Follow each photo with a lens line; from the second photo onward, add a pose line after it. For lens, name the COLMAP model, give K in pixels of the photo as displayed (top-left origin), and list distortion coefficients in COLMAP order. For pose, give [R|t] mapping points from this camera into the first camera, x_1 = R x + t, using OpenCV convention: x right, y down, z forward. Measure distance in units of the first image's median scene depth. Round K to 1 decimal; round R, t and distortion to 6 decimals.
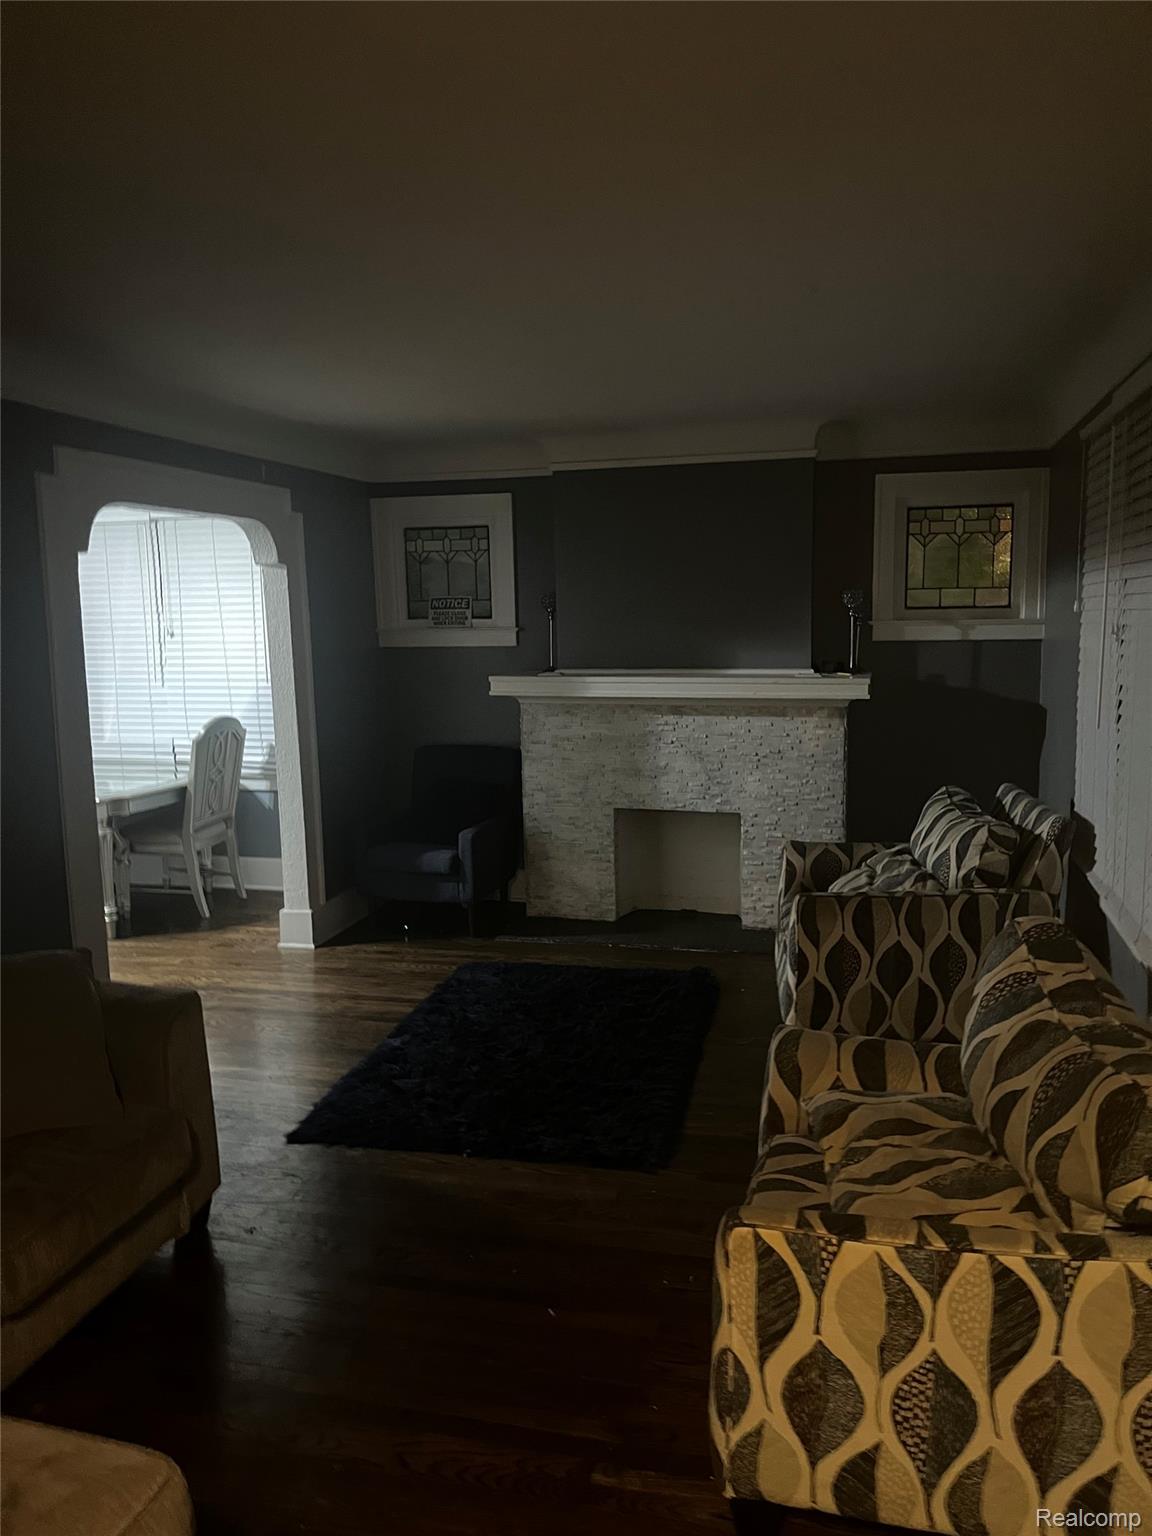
lens RADIAL K [[1149.7, 0, 580.5], [0, 1149.7, 773.5], [0, 0, 1]] dist [0.072096, -0.086833]
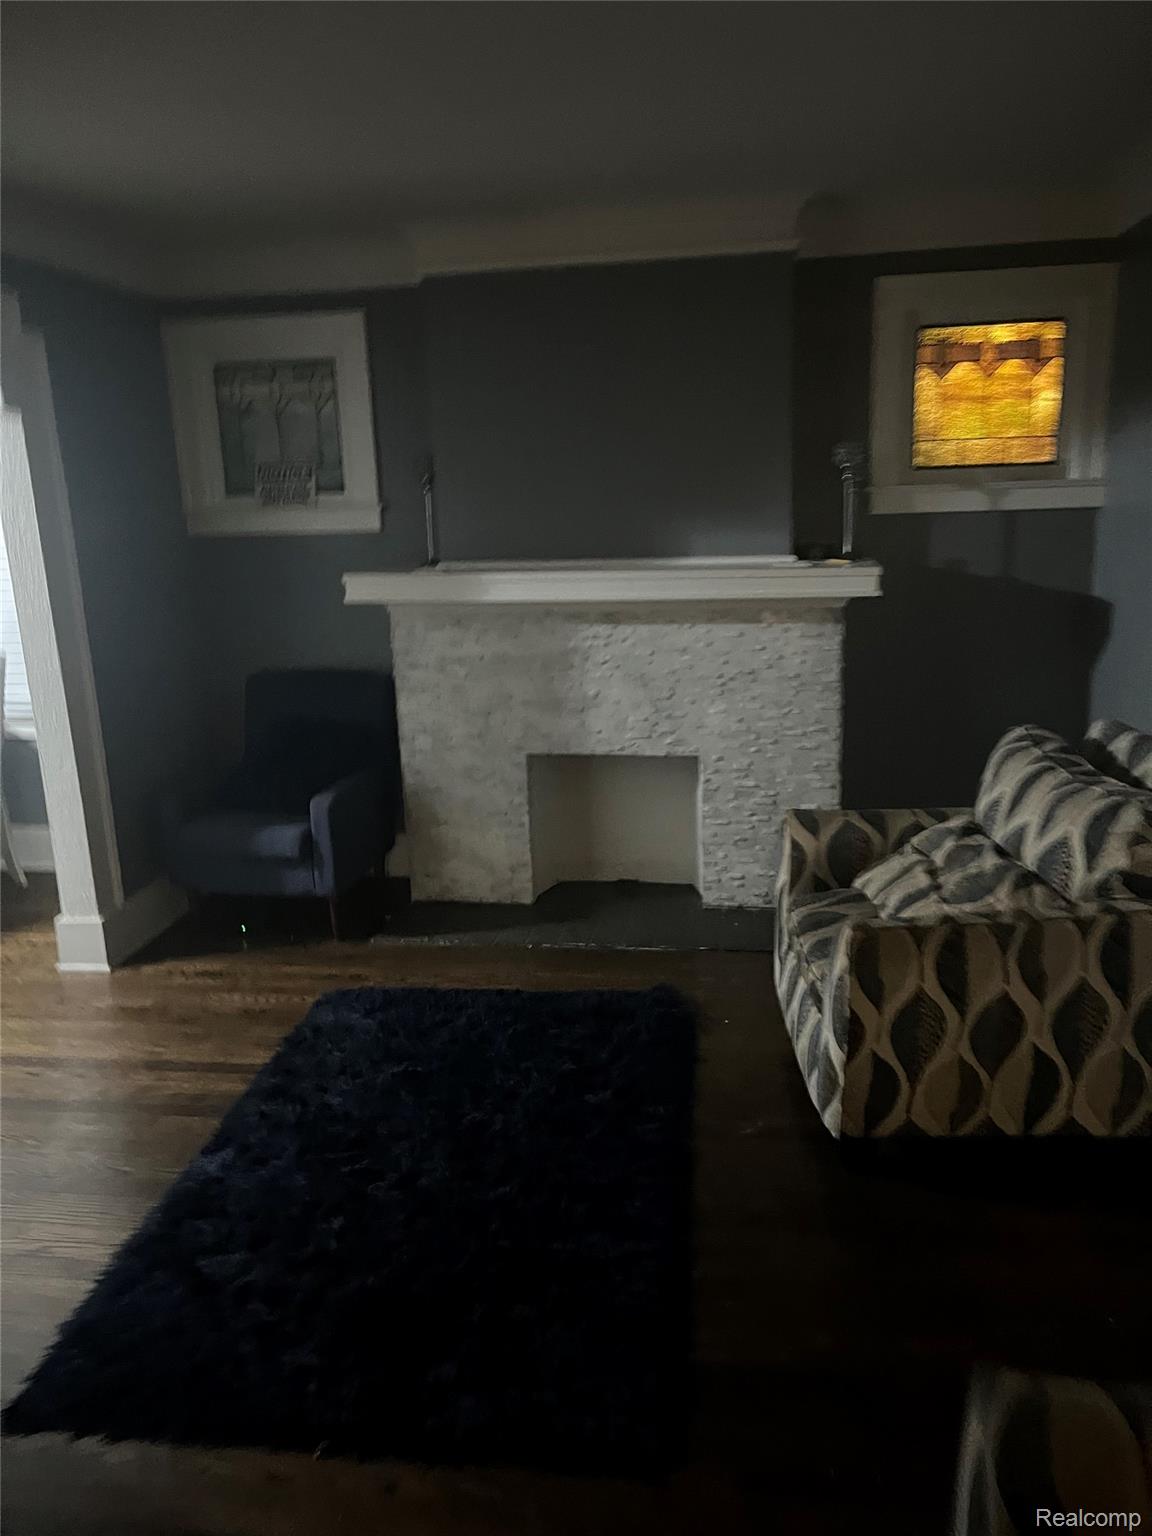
lens RADIAL K [[1149.7, 0, 580.5], [0, 1149.7, 773.5], [0, 0, 1]] dist [0.072096, -0.086833]
pose [[0.994311, -0.039784, 0.098812, -0.009744], [0.029948, 0.994626, 0.099108, -0.030188], [-0.102224, -0.095585, 0.990158, 0.281834]]
